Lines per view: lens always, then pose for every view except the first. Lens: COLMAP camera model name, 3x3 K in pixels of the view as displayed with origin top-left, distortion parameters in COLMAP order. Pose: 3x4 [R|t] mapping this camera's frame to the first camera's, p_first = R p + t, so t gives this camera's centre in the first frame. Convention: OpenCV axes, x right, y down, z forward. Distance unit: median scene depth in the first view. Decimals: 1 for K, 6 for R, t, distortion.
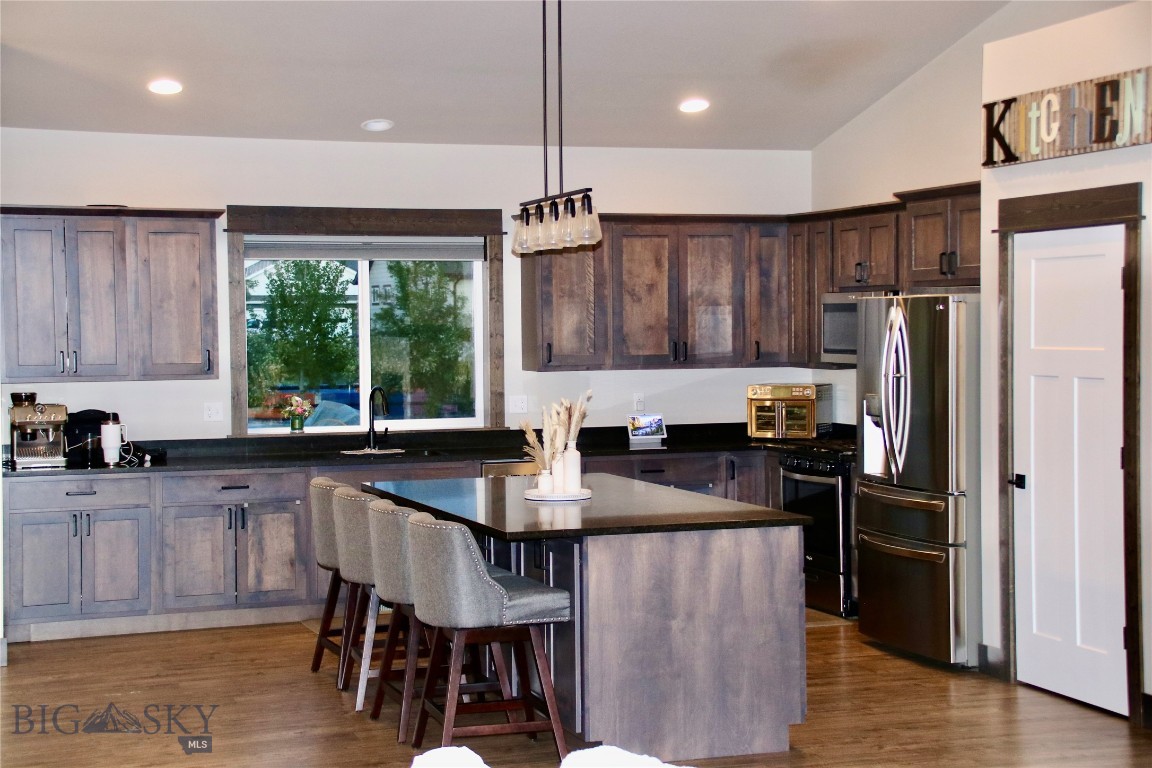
lens RADIAL K [[1903.8, 0, 565.9], [0, 1903.8, 388.0], [0, 0, 1]] dist [0.268820, 0.000000]
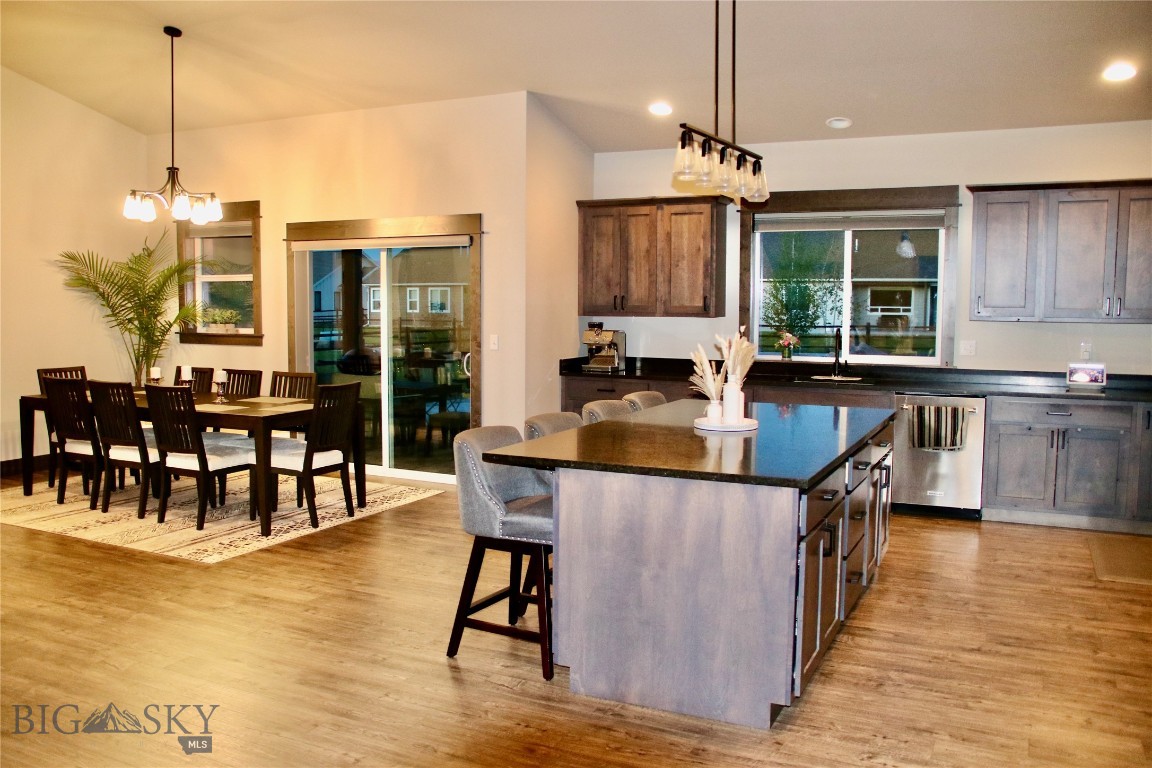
lens RADIAL K [[962.9, 0, 554.9], [0, 962.9, 387.9], [0, 0, 1]] dist [-0.130891, 0.104775]
pose [[0.689555, 0.077959, -0.720025, 0.291026], [-0.037368, 0.996695, 0.072128, 0.000629], [0.723268, -0.022830, 0.690190, 0.519781]]
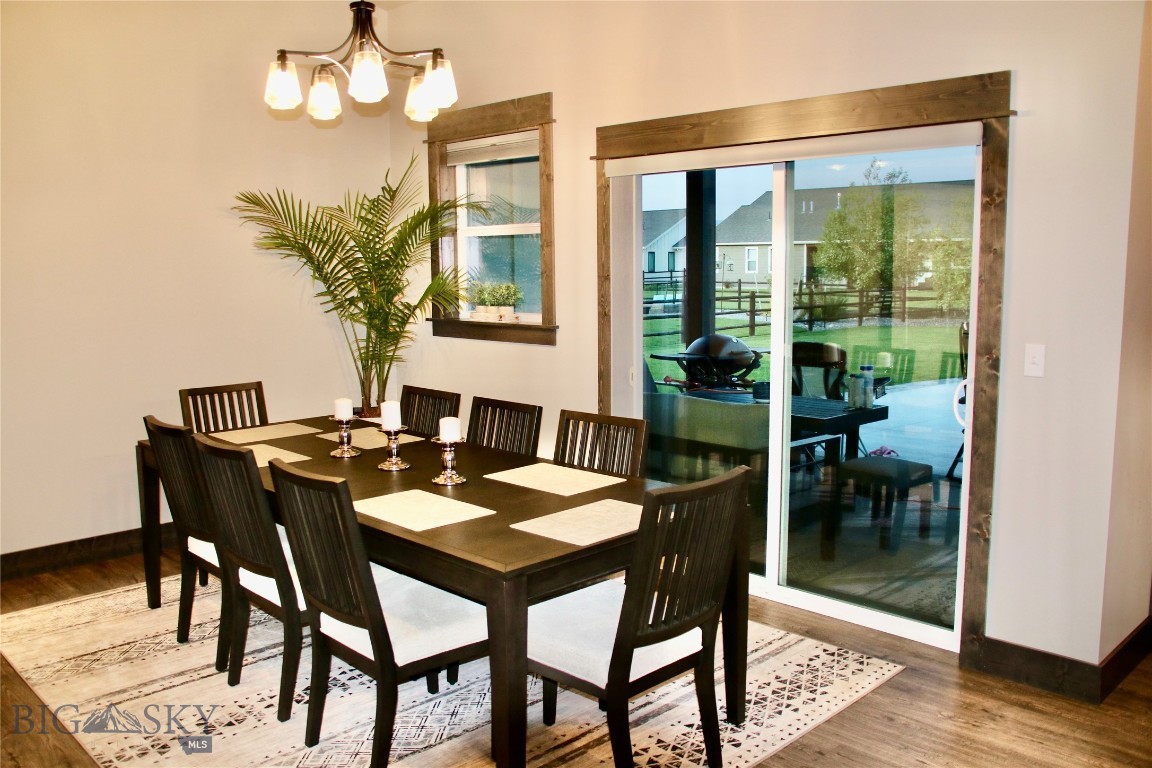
lens RADIAL K [[962.9, 0, 554.4], [0, 962.9, 396.7], [0, 0, 1]] dist [-0.130891, 0.104775]
pose [[0.407275, 0.131946, -0.903724, -0.084187], [-0.024376, 0.990727, 0.133664, -0.006708], [0.912980, -0.032409, 0.406715, 0.733540]]
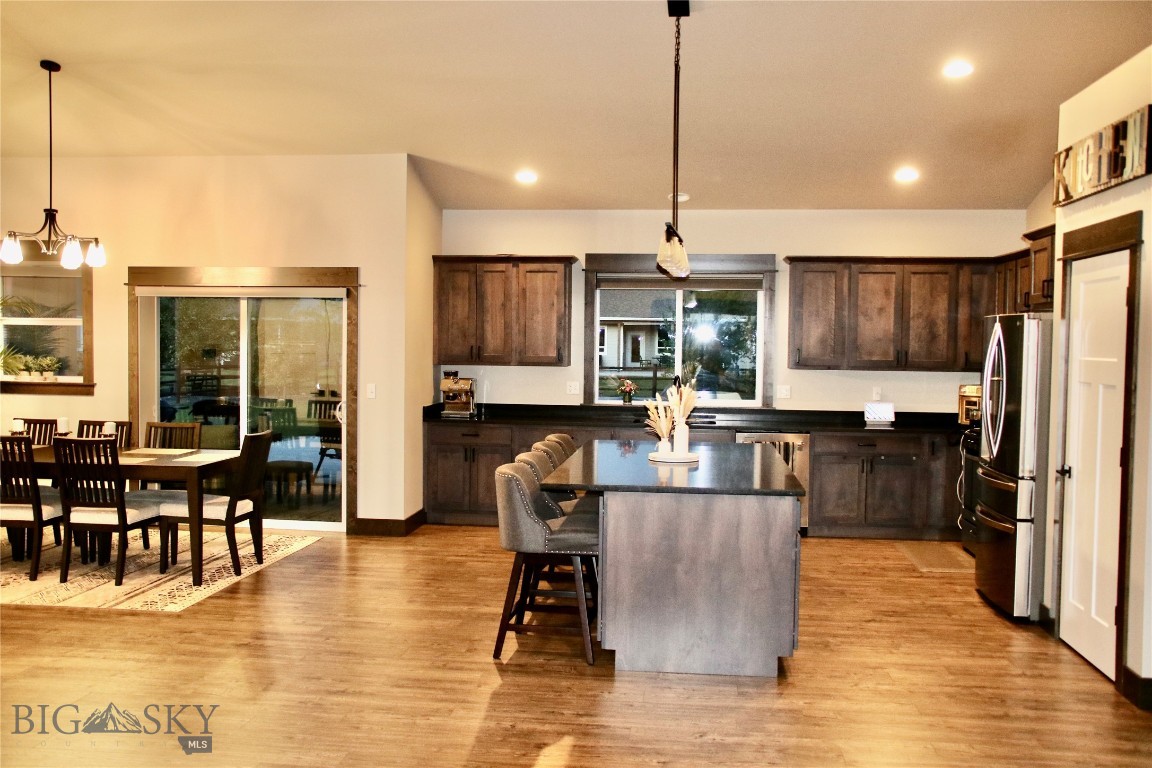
lens RADIAL K [[1079.0, 0, 560.5], [0, 1079.0, 389.9], [0, 0, 1]] dist [-0.042497, 0.000000]
pose [[0.892533, 0.041649, -0.449054, 0.241488], [-0.037676, 0.999132, 0.017785, -0.001242], [0.449405, 0.001045, 0.893327, 0.271644]]
